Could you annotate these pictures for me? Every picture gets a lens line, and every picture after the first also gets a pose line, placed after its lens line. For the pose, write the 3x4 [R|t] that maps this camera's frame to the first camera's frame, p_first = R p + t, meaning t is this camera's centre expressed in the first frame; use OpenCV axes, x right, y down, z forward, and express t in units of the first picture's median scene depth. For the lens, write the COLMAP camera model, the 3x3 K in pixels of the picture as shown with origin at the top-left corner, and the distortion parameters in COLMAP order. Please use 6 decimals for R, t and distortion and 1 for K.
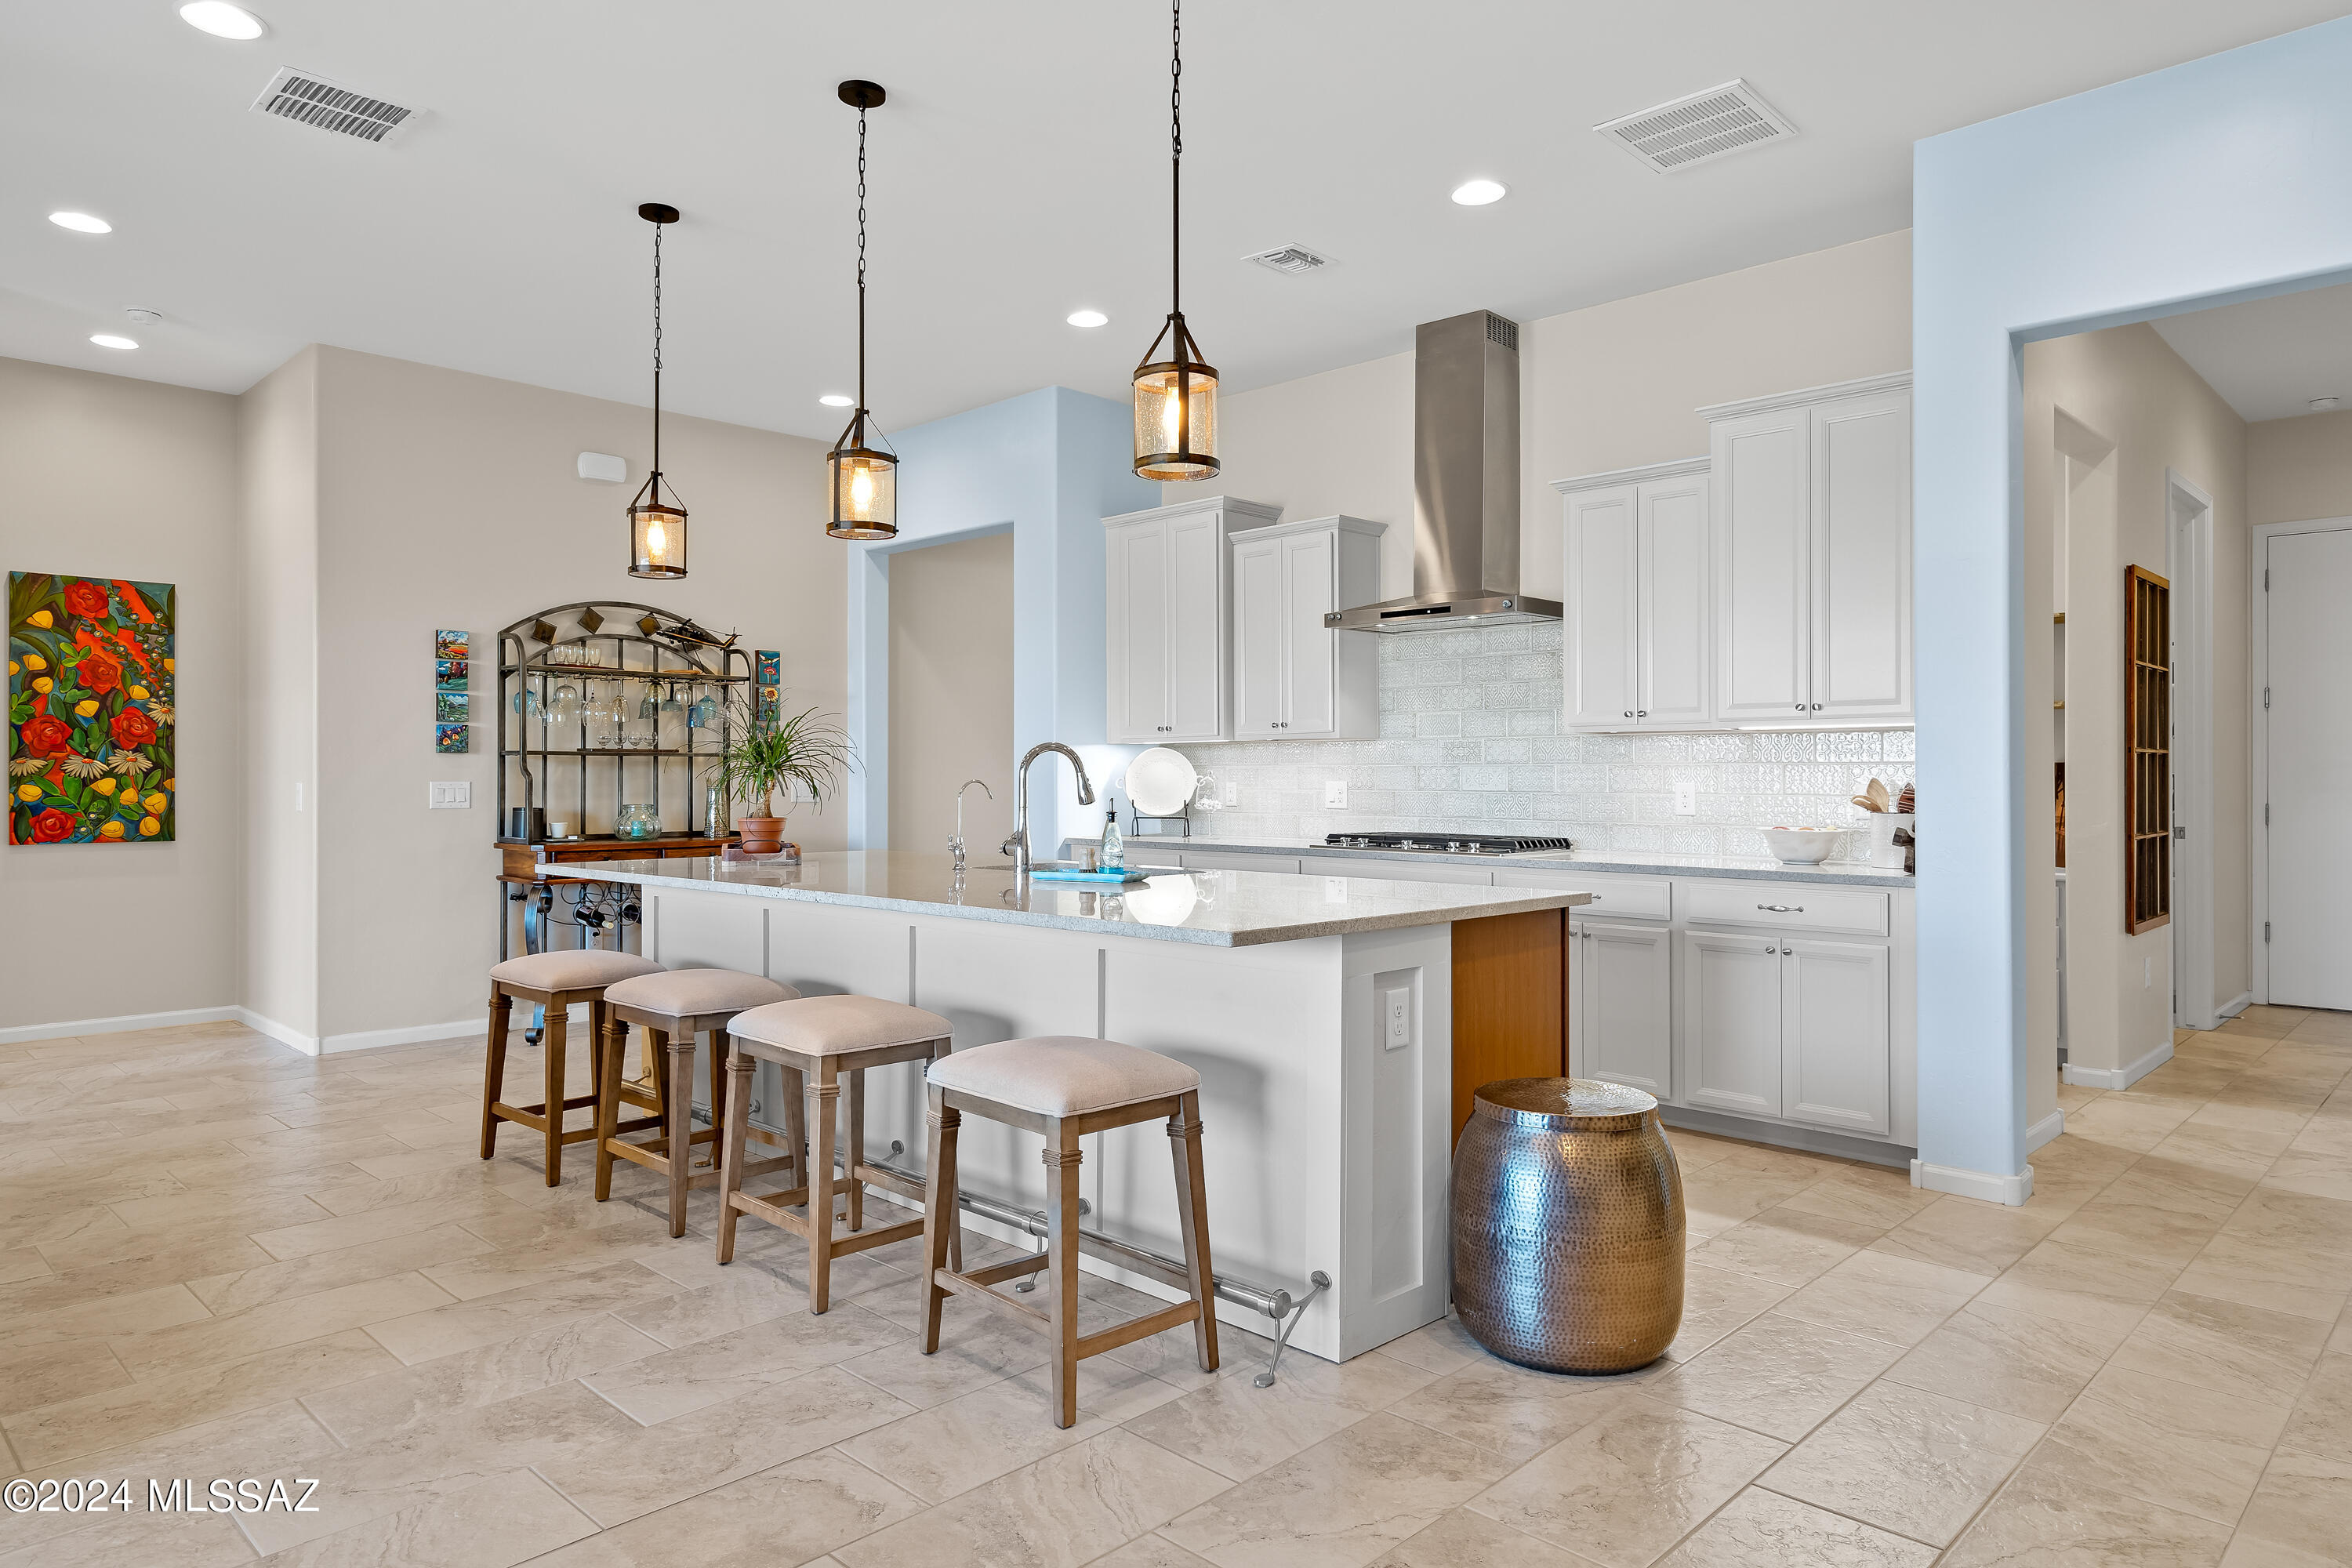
lens RADIAL K [[1436.8, 0, 1189.0], [0, 1436.8, 783.1], [0, 0, 1]] dist [0.002600, 0.000078]
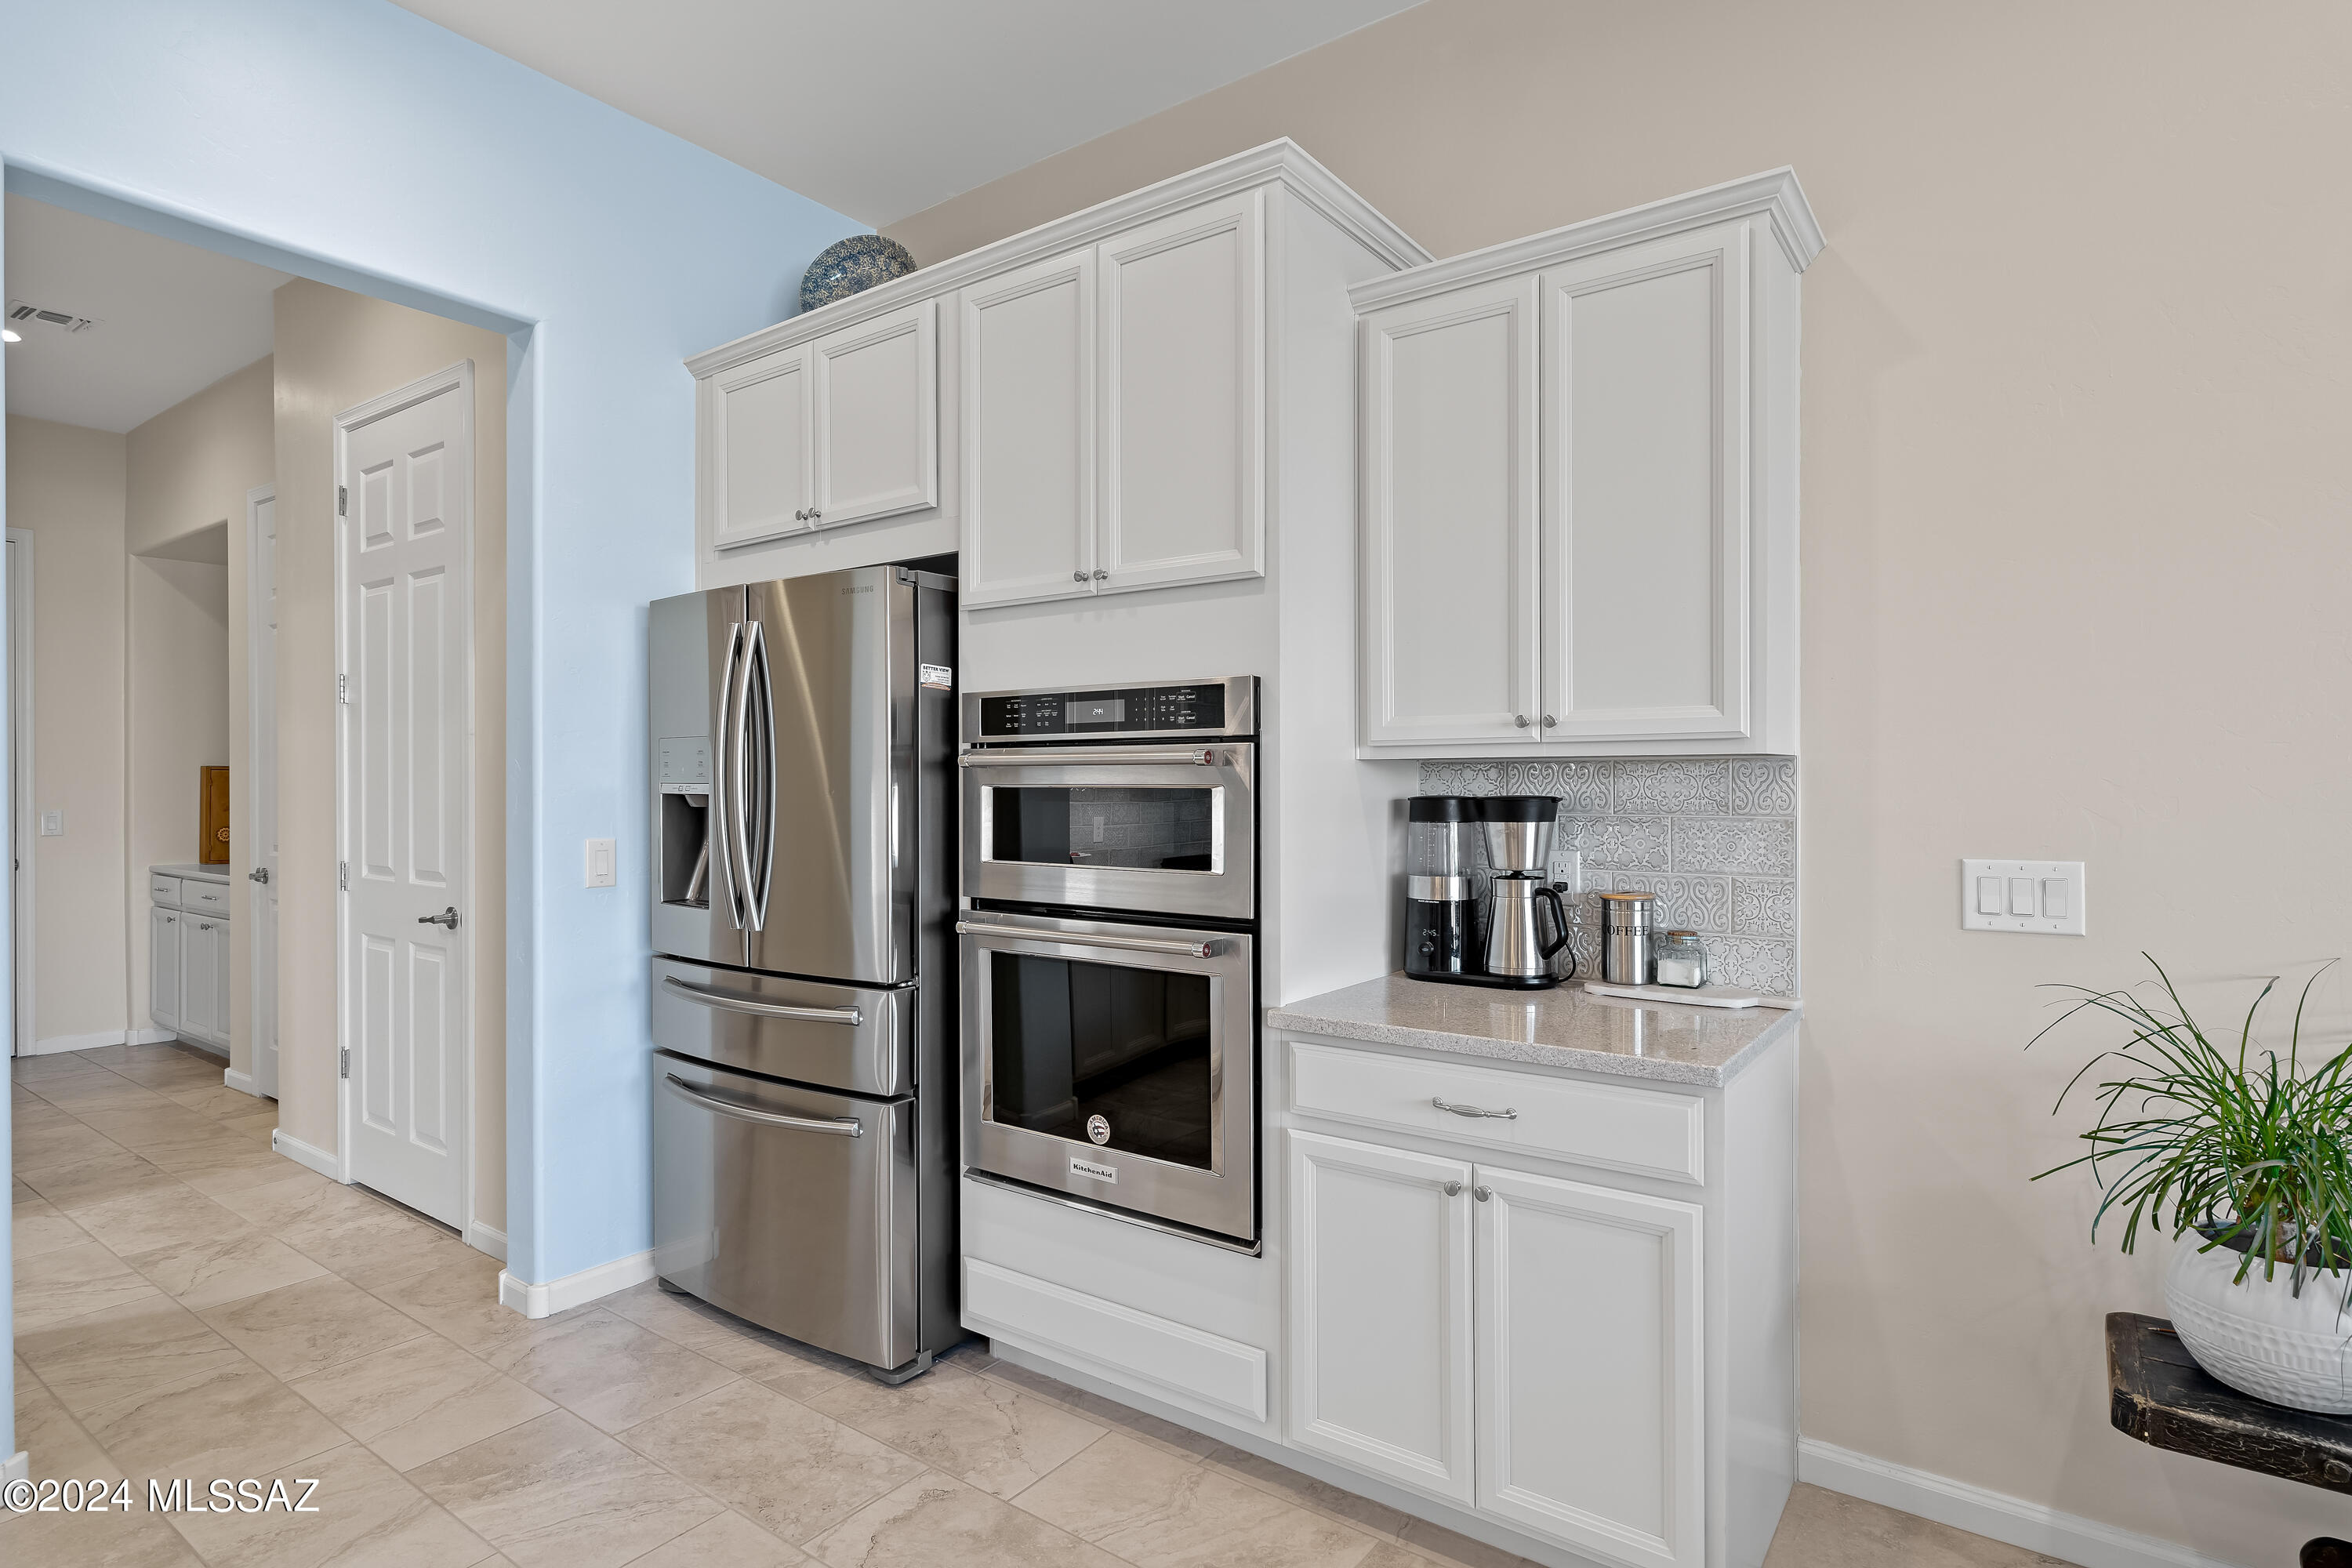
lens RADIAL K [[1214.6, 0, 1205.0], [0, 1214.6, 788.7], [0, 0, 1]] dist [0.005774, -0.001786]
pose [[-0.149140, -0.003467, 0.988810, -0.034154], [0.004821, 0.999979, 0.004233, -0.018596], [-0.988804, 0.005398, -0.149120, 0.345601]]
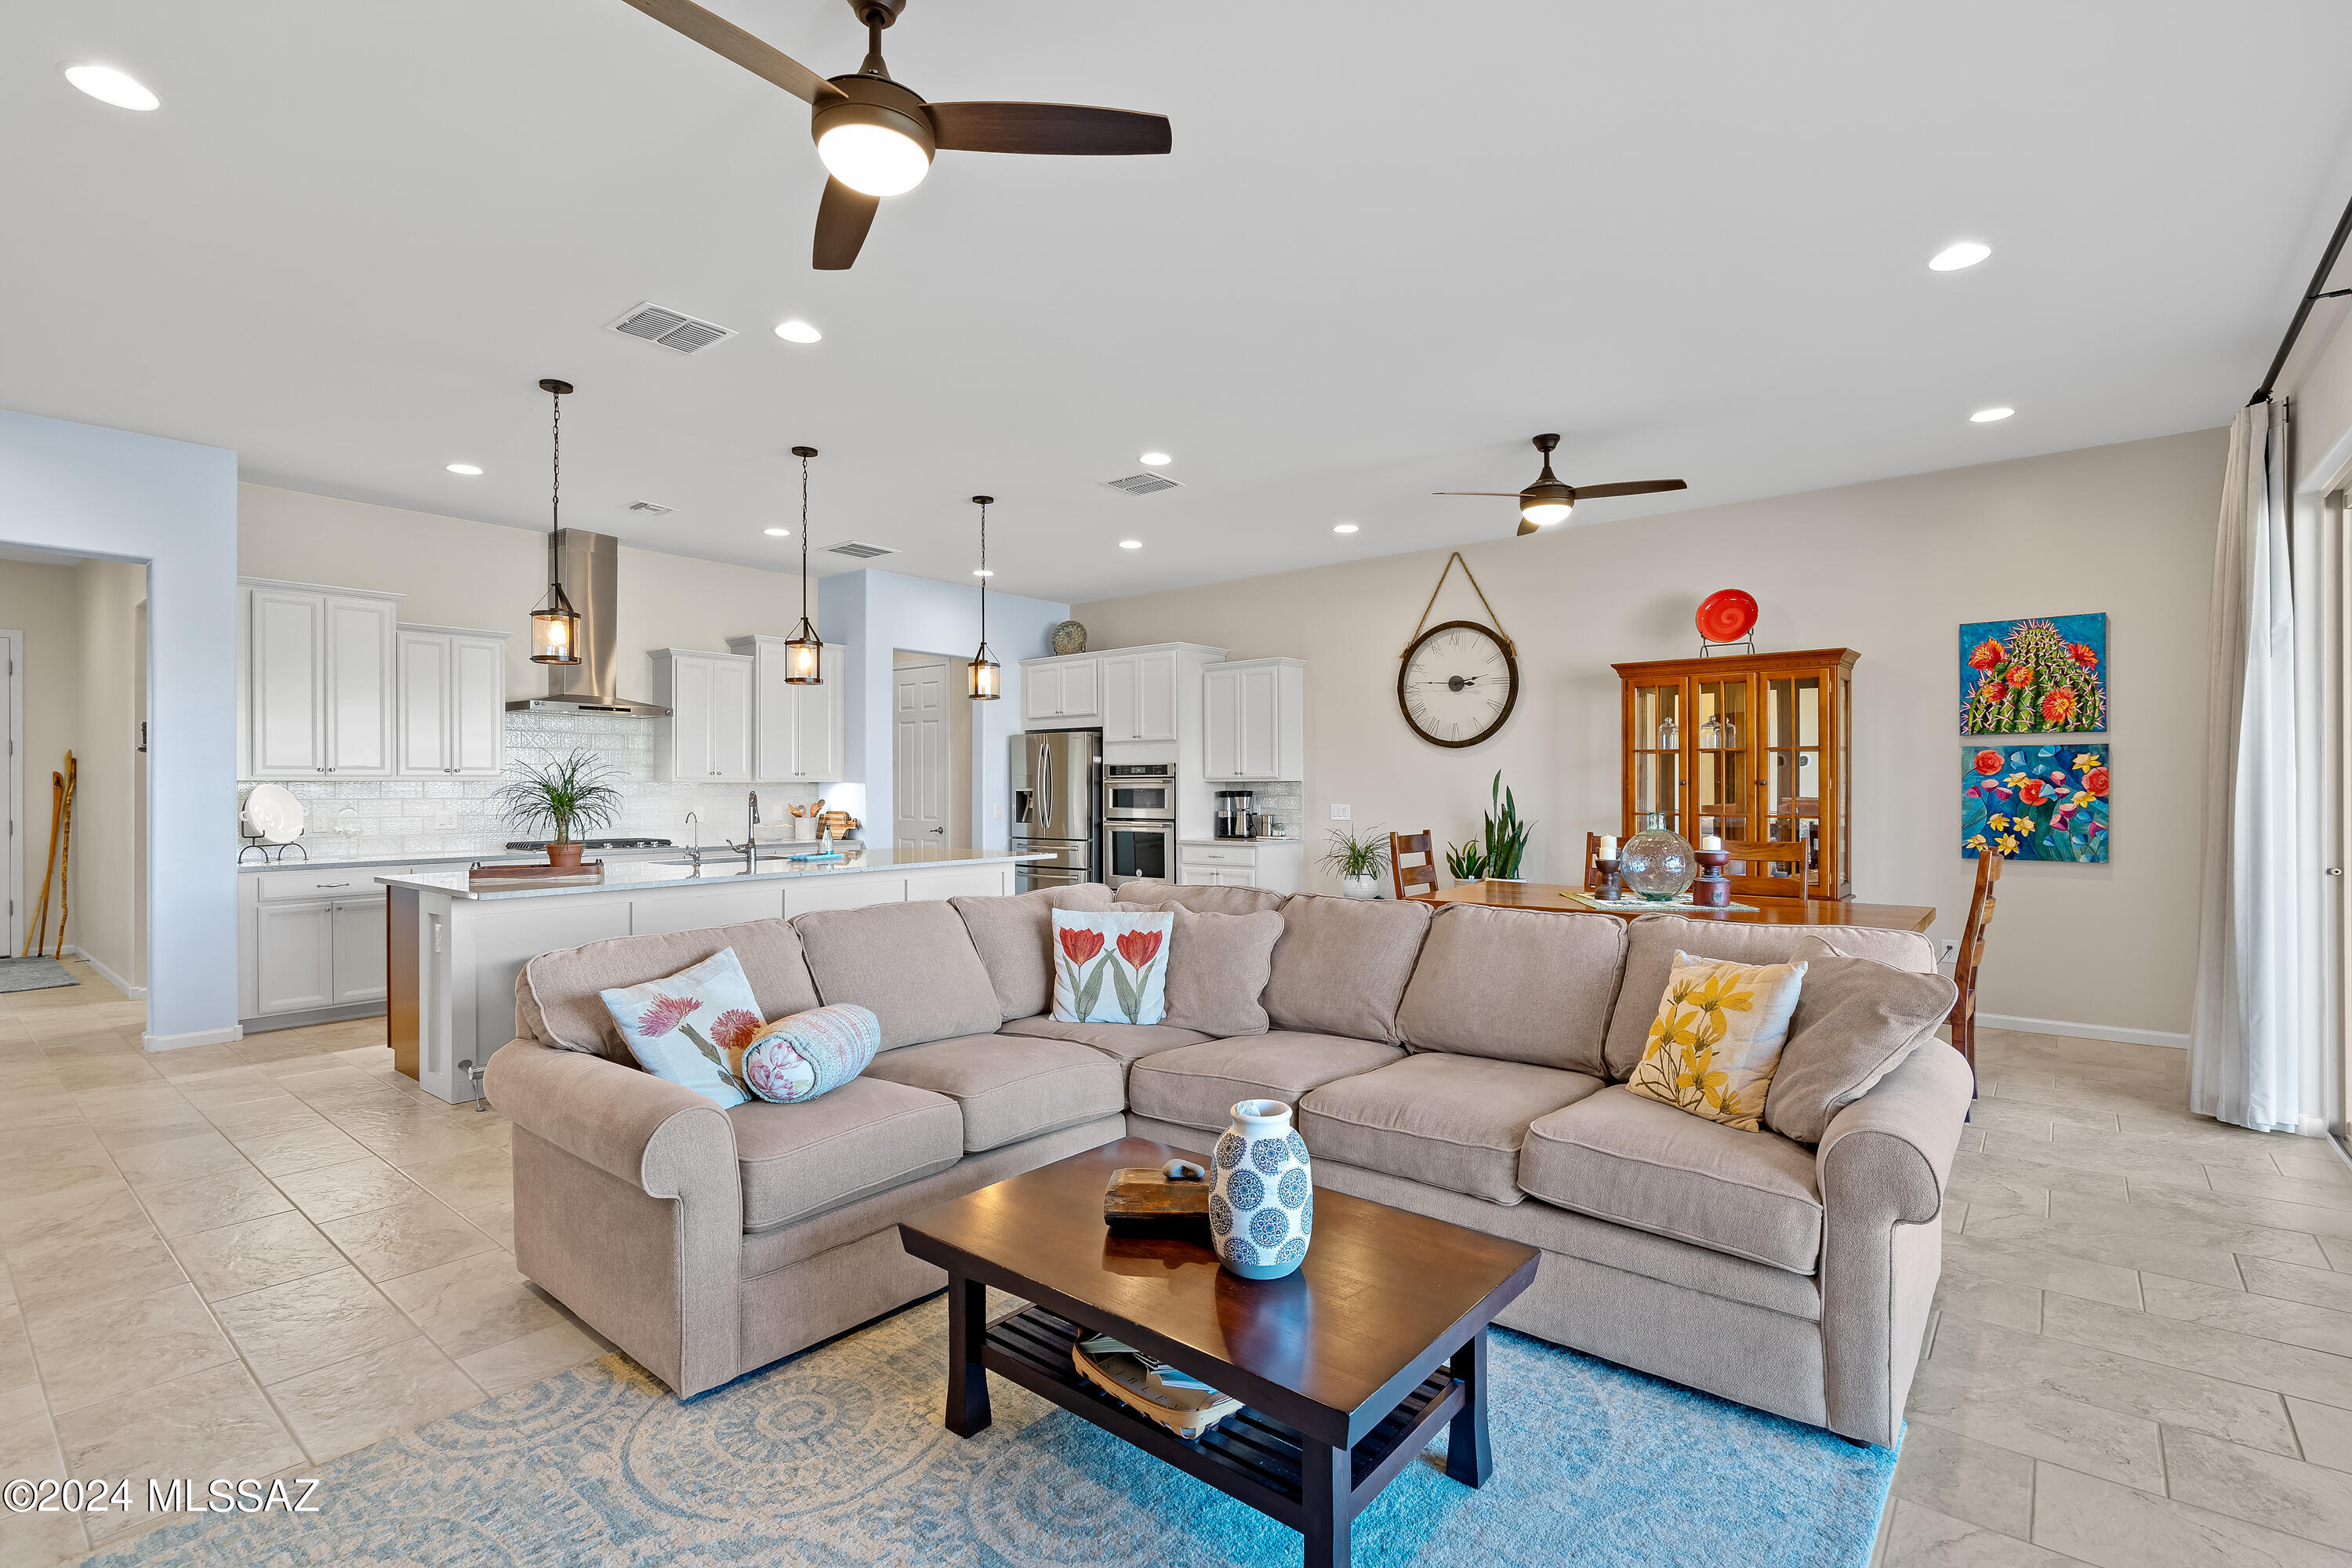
lens RADIAL K [[1084.7, 0, 1182.8], [0, 1084.7, 787.8], [0, 0, 1]] dist [-0.004428, 0.001459]
pose [[-0.079340, -0.000447, 0.996847, -1.025498], [0.006312, 0.999980, 0.000951, -0.019690], [-0.996828, 0.006367, -0.079336, 0.375615]]
